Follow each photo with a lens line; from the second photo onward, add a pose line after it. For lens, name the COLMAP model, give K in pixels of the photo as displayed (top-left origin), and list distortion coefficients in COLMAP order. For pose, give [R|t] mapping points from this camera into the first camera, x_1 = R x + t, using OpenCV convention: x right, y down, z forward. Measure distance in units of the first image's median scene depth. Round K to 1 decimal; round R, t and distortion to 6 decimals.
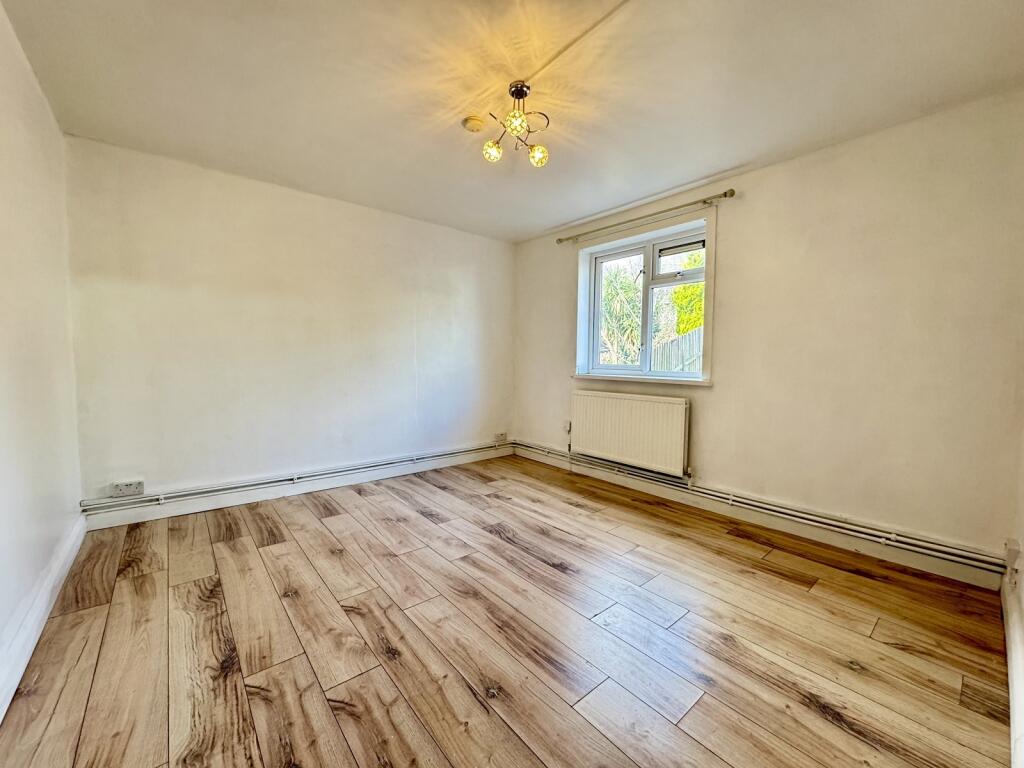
lens RADIAL K [[409.2, 0, 511.4], [0, 409.2, 384.1], [0, 0, 1]] dist [-0.000110, 0.000172]
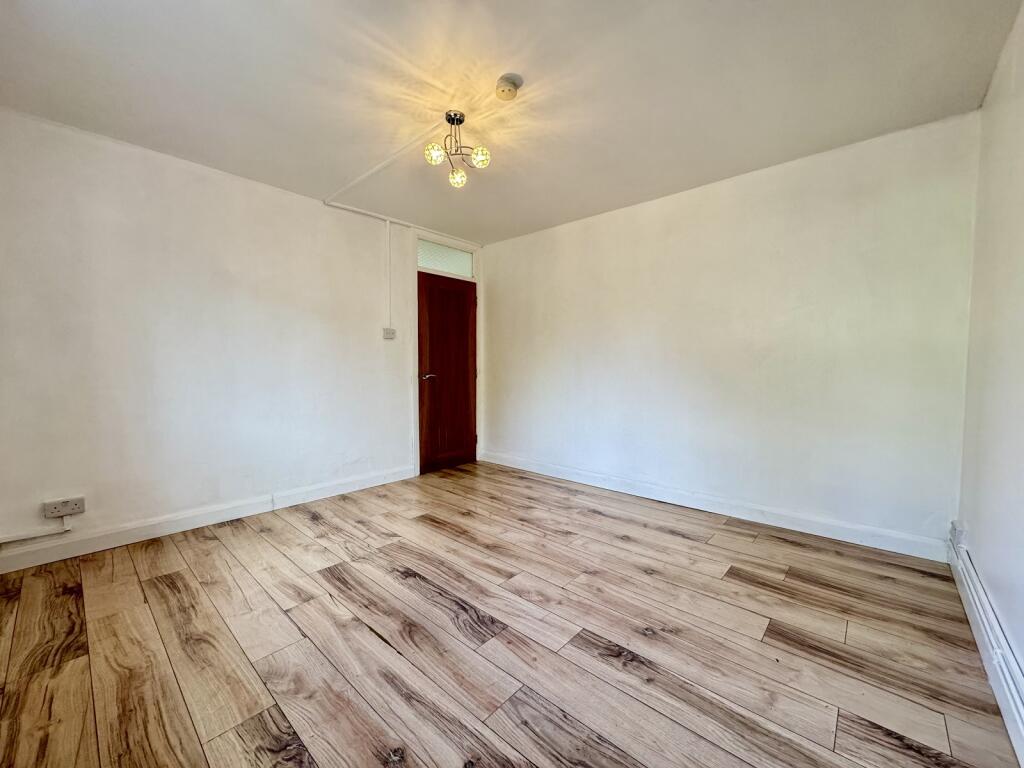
lens RADIAL K [[409.2, 0, 510.0], [0, 409.2, 383.8], [0, 0, 1]] dist [-0.000110, 0.000172]
pose [[-0.990660, -0.006523, -0.136199, 0.017038], [-0.020513, 0.994616, 0.101574, -0.104030], [0.134803, 0.103419, -0.985461, 1.921845]]
